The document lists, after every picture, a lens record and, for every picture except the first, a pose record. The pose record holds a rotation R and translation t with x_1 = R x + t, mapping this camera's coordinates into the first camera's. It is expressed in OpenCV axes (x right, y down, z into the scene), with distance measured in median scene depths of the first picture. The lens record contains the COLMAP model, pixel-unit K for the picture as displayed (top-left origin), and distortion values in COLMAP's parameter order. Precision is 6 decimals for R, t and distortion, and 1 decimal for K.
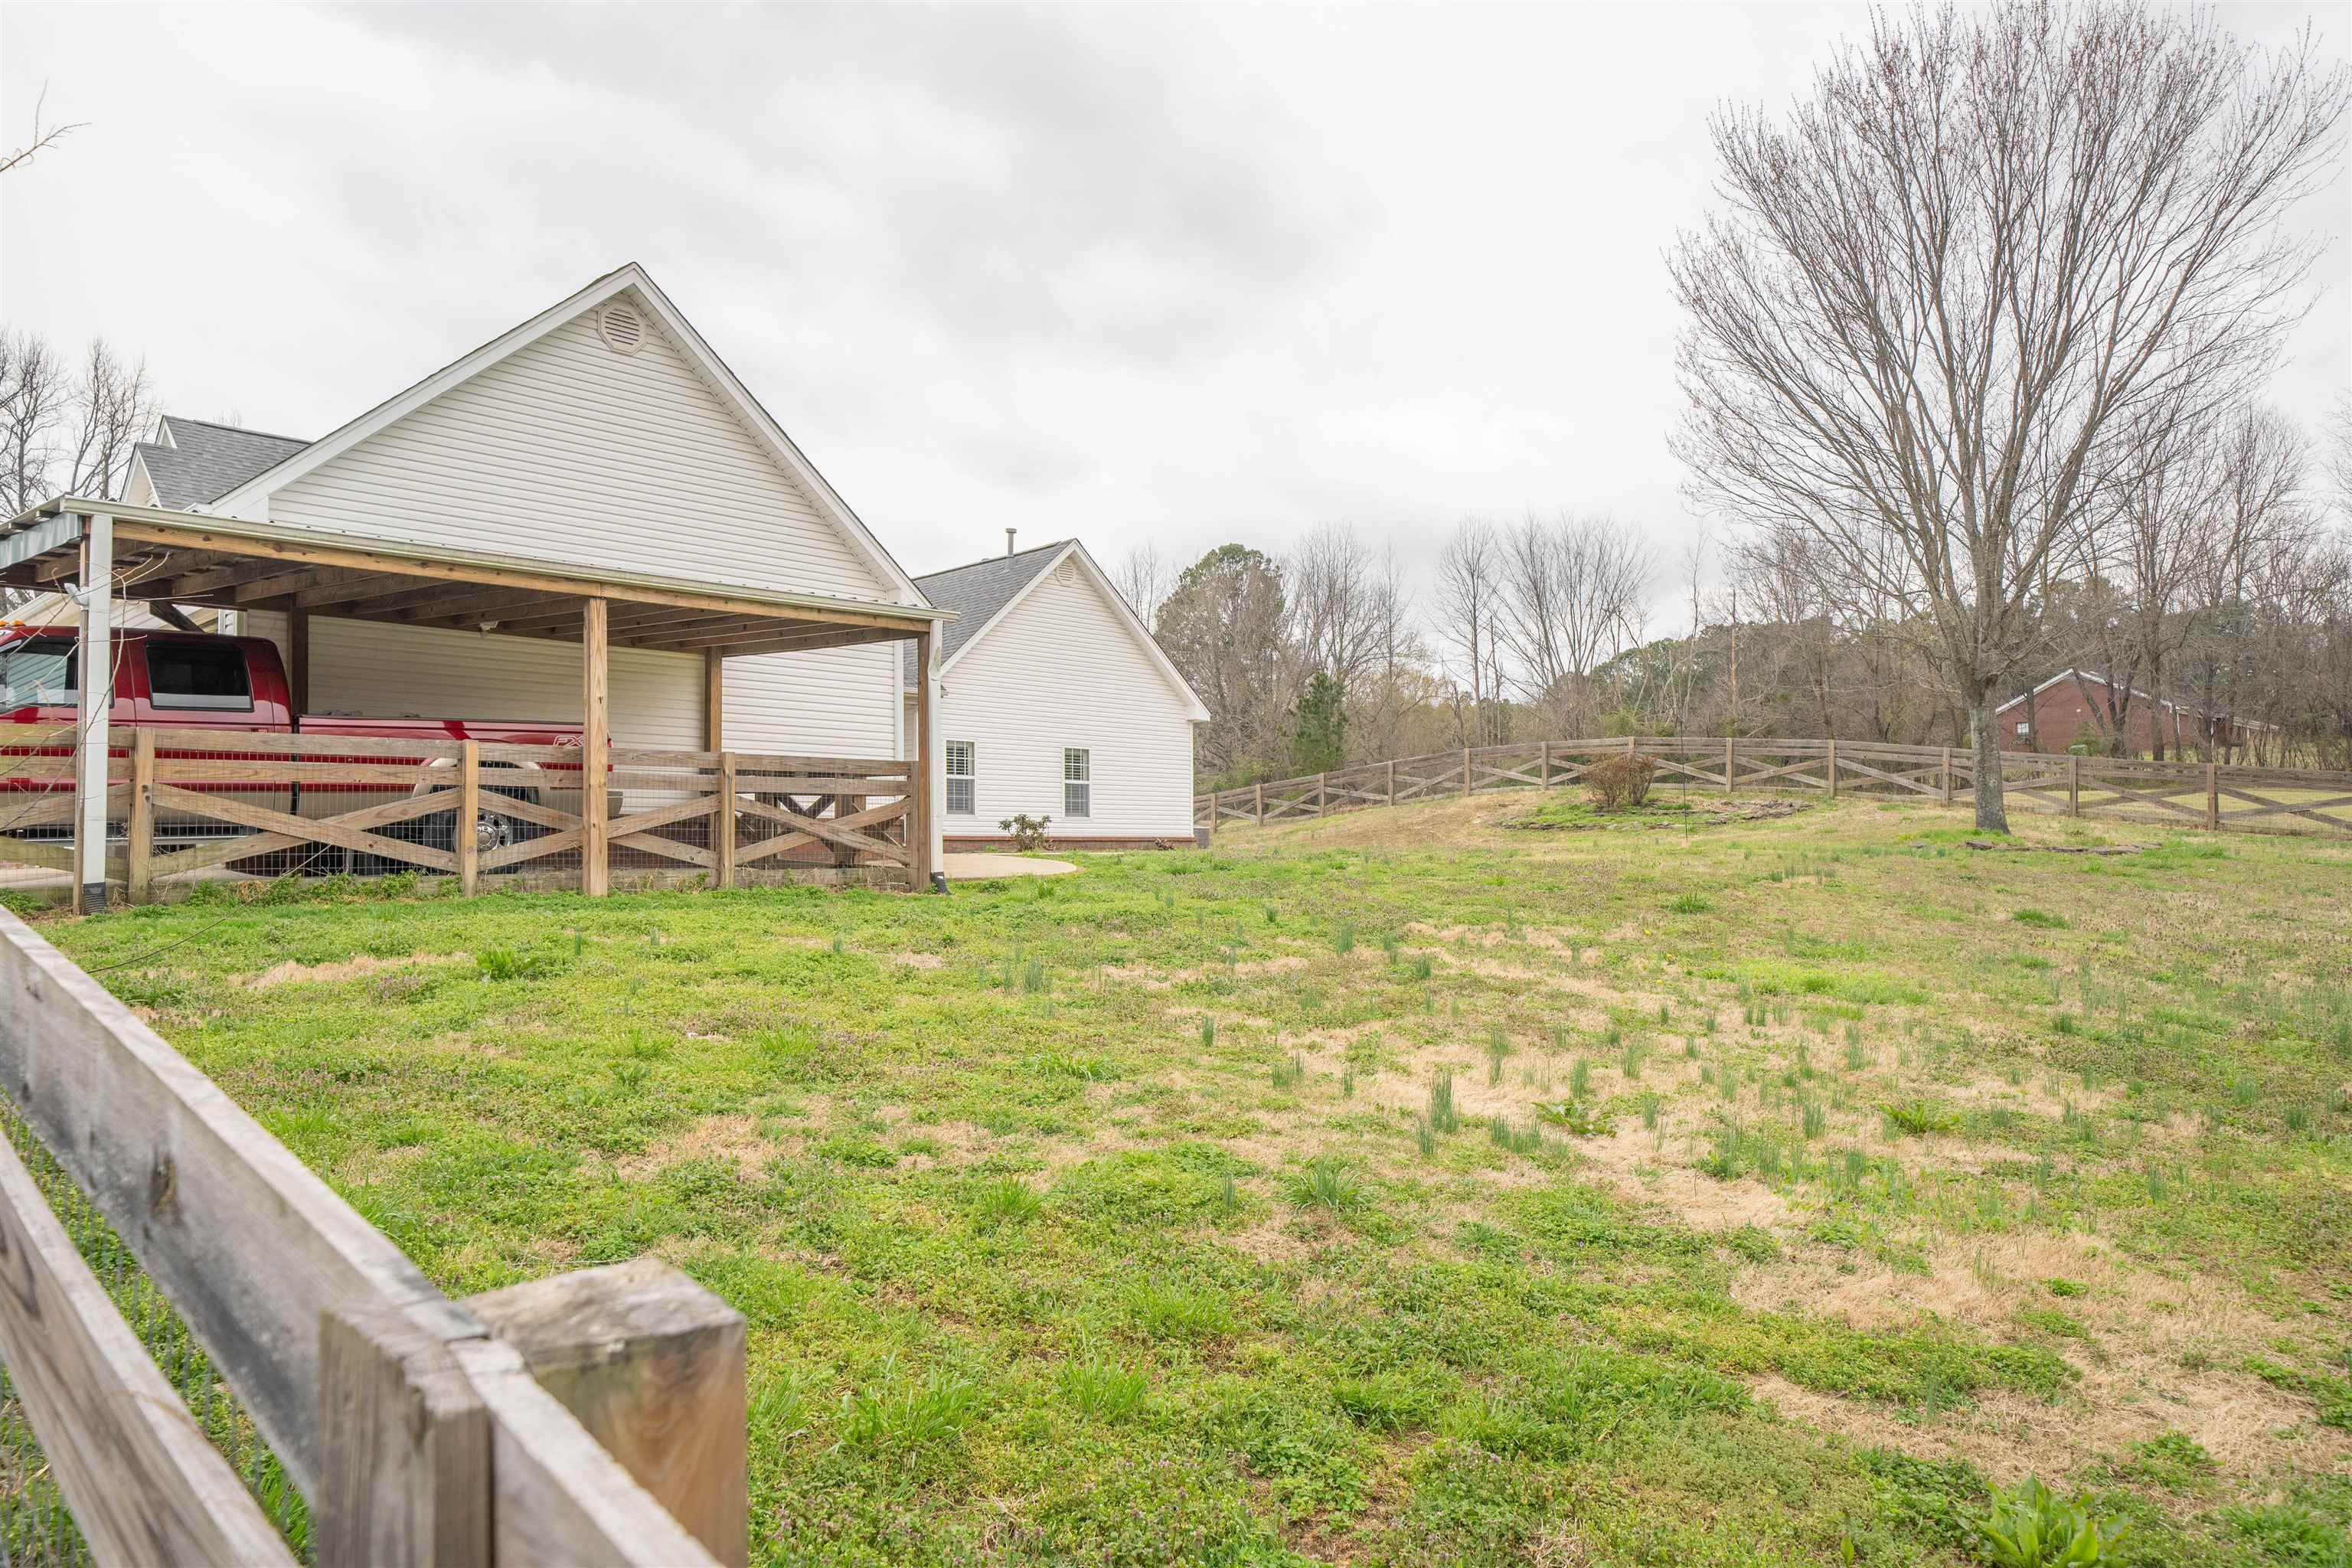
lens RADIAL K [[1543.5, 0, 1176.0], [0, 1543.5, 784.0], [0, 0, 1]] dist [0.027337, 0.001314]
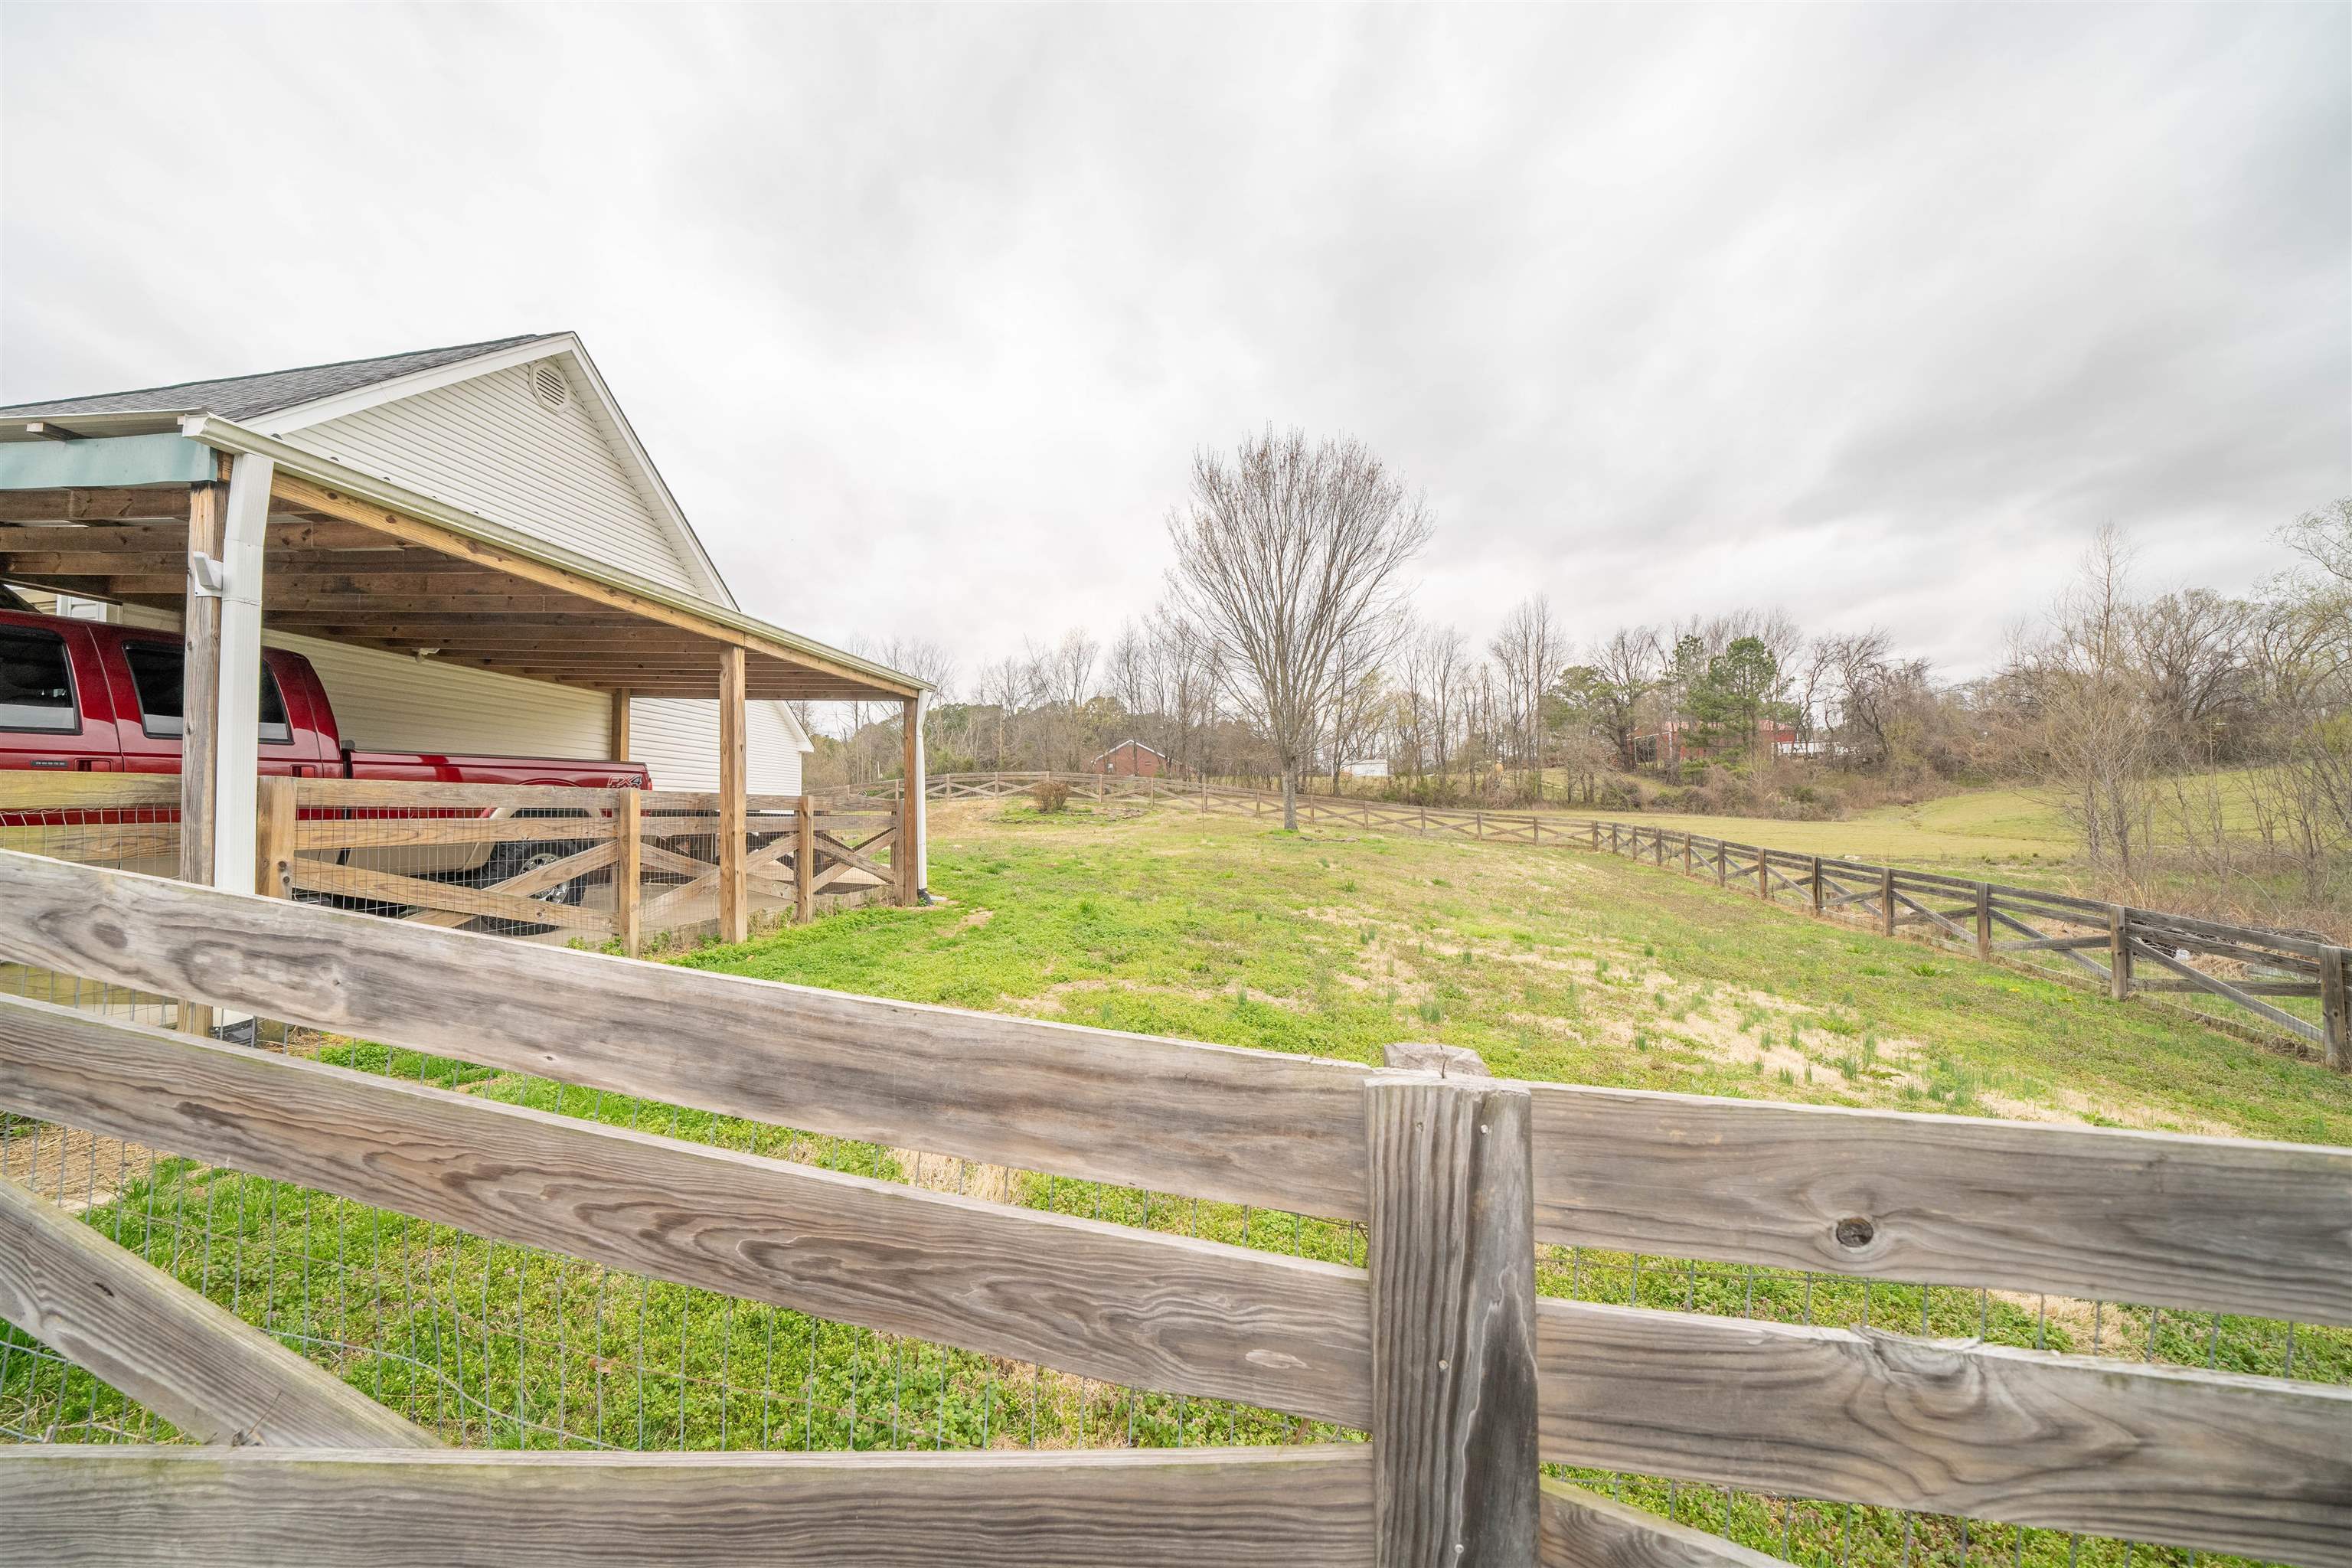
lens RADIAL K [[814.8, 0, 1163.5], [0, 814.8, 789.0], [0, 0, 1]] dist [-0.027872, 0.003150]
pose [[0.809523, 0.020756, 0.586721, -0.456176], [-0.024586, 0.999697, -0.001444, -0.033088], [-0.586573, -0.013256, 0.809788, 0.407985]]
